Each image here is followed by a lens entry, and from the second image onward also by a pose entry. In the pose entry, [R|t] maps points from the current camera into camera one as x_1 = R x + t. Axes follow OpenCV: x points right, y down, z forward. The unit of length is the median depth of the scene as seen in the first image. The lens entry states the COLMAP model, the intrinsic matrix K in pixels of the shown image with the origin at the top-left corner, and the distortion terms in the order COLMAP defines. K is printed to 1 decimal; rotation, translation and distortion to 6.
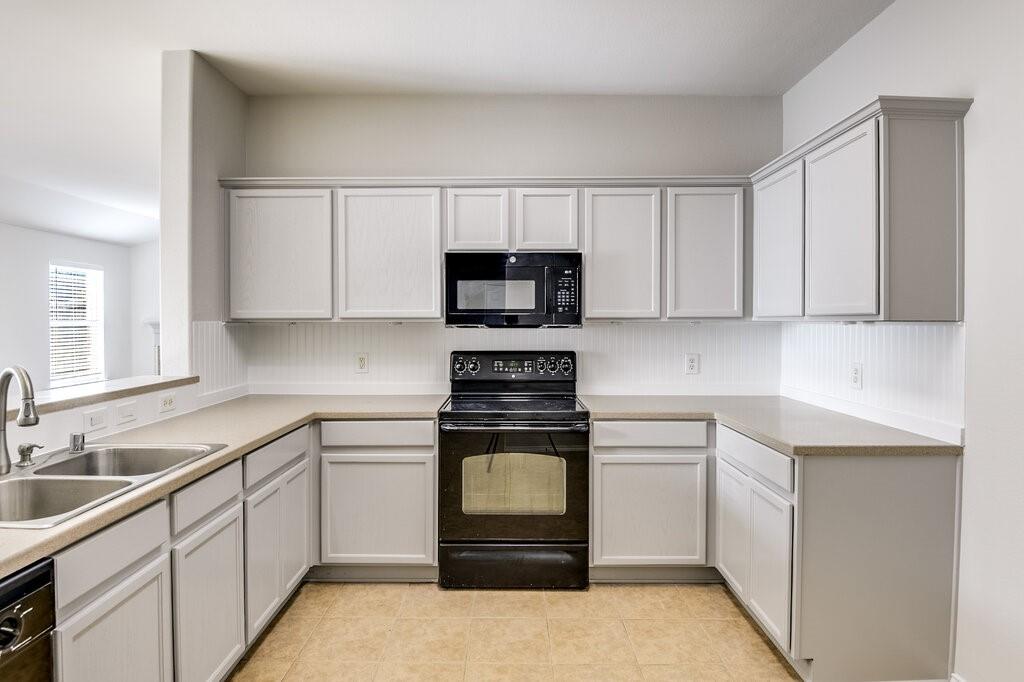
lens RADIAL K [[569.2, 0, 512.4], [0, 569.2, 323.4], [0, 0, 1]] dist [-0.001472, -0.001599]
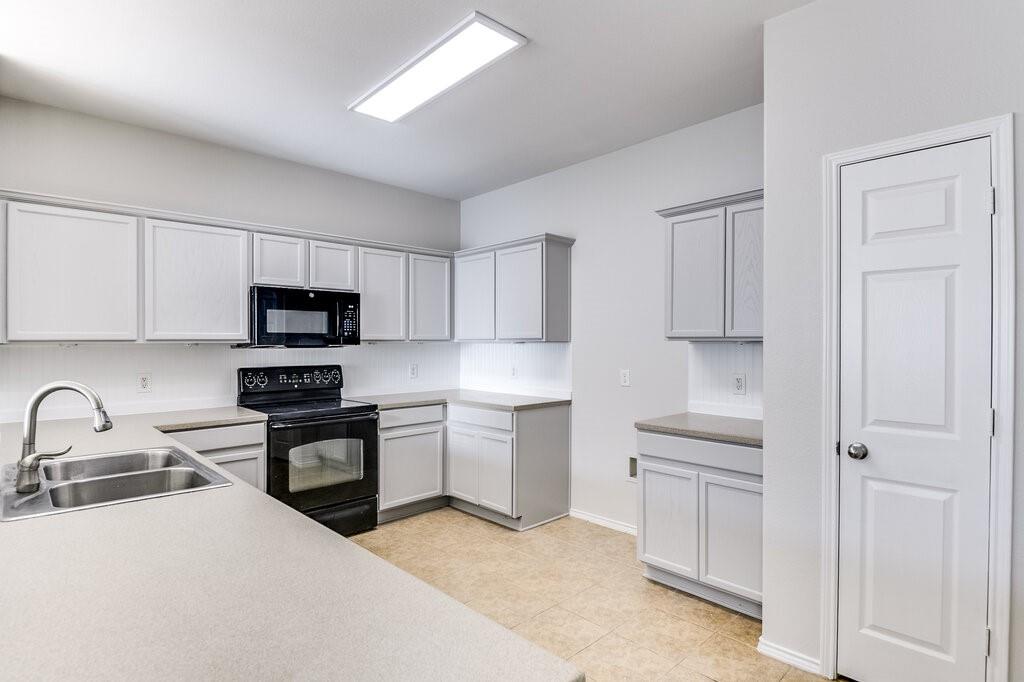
lens RADIAL K [[535.9, 0, 512.0], [0, 535.9, 341.0], [0, 0, 1]] dist [0.000933, -0.000285]
pose [[0.713122, 0.000601, 0.701040, -0.534170], [0.005768, 0.999961, -0.006724, 0.003958], [-0.701016, 0.008839, 0.713090, -0.197779]]
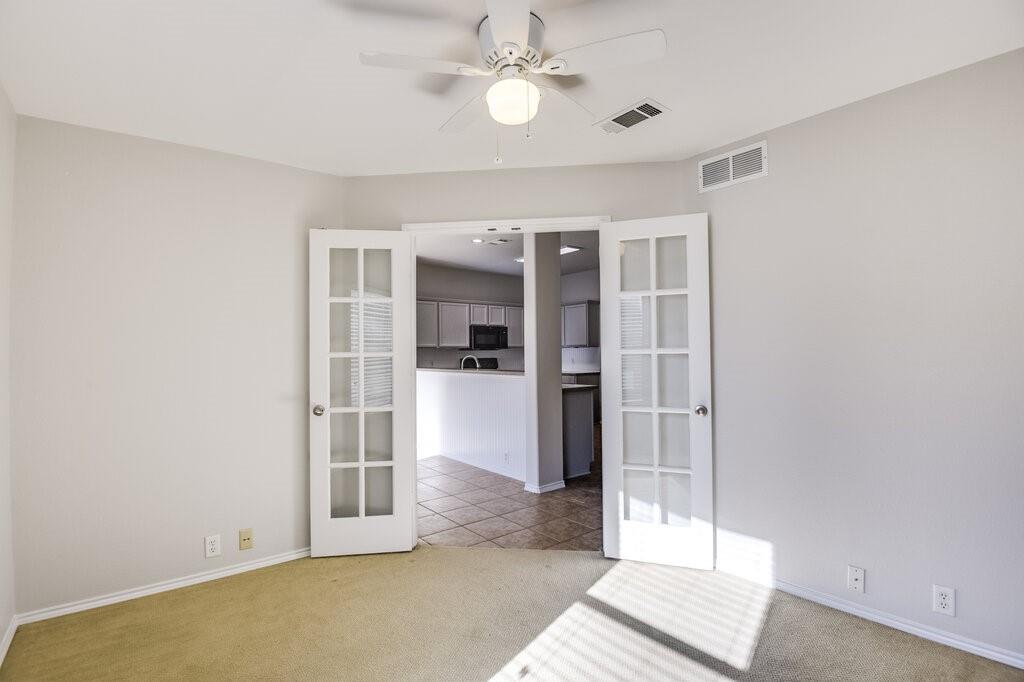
lens RADIAL K [[507.6, 0, 509.2], [0, 507.6, 362.5], [0, 0, 1]] dist [-0.026526, -0.000435]
pose [[0.760170, -0.024069, 0.649278, -1.743157], [0.013385, 0.999682, 0.021388, 0.018183], [-0.649586, -0.007568, 0.760250, -1.194681]]
